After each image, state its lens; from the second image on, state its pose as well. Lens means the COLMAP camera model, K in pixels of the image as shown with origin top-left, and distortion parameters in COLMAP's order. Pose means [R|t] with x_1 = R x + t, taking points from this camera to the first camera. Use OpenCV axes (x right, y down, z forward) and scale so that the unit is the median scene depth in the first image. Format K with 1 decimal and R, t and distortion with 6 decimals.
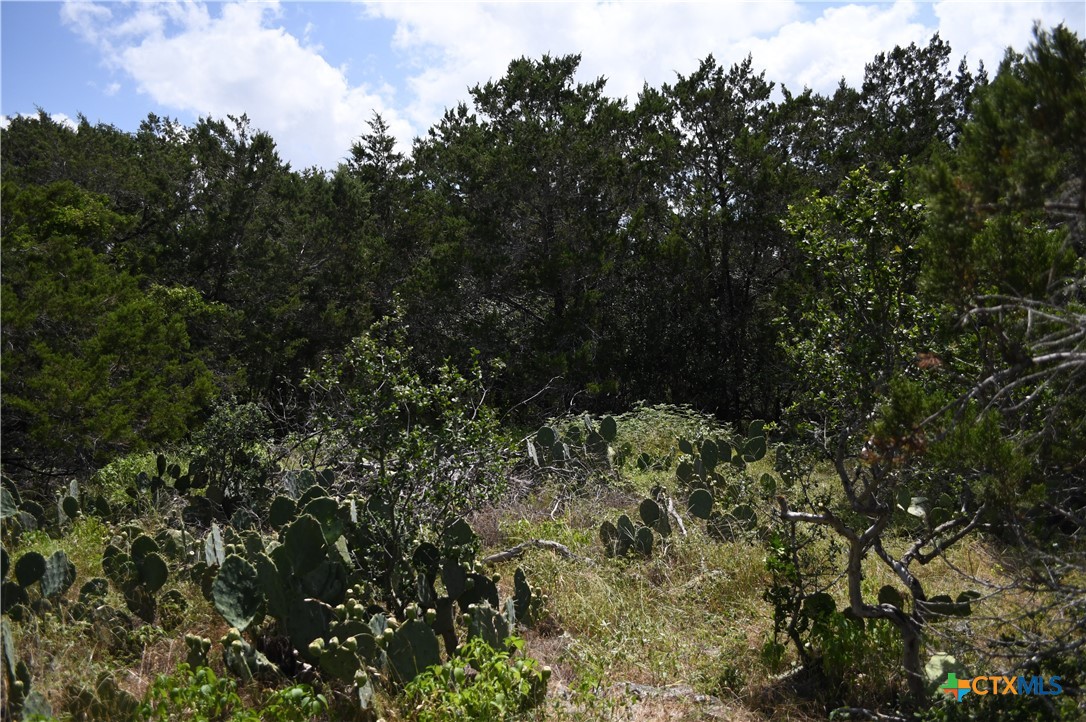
lens RADIAL K [[834.3, 0, 541.3], [0, 834.3, 363.4], [0, 0, 1]] dist [-0.076945, 0.001027]
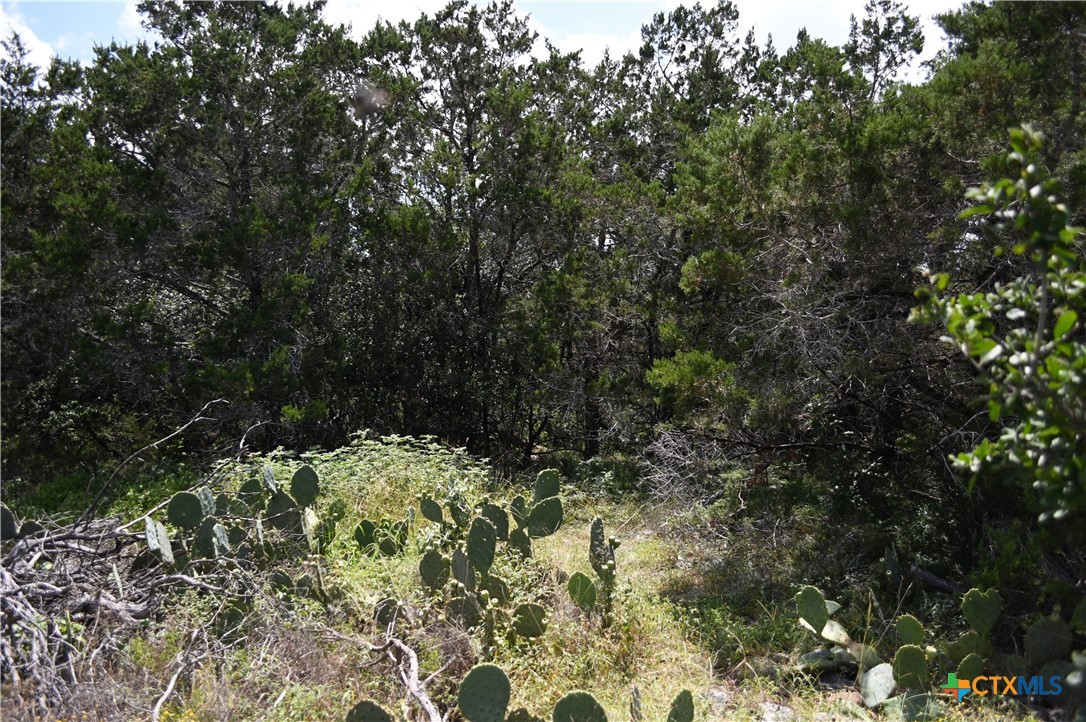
lens RADIAL K [[834.3, 0, 553.3], [0, 834.3, 366.1], [0, 0, 1]] dist [-0.076945, 0.001027]
pose [[0.943852, 0.010159, 0.330213, 0.032559], [-0.007110, 0.999920, -0.010440, -0.002273], [-0.330293, 0.007506, 0.943849, 0.237064]]
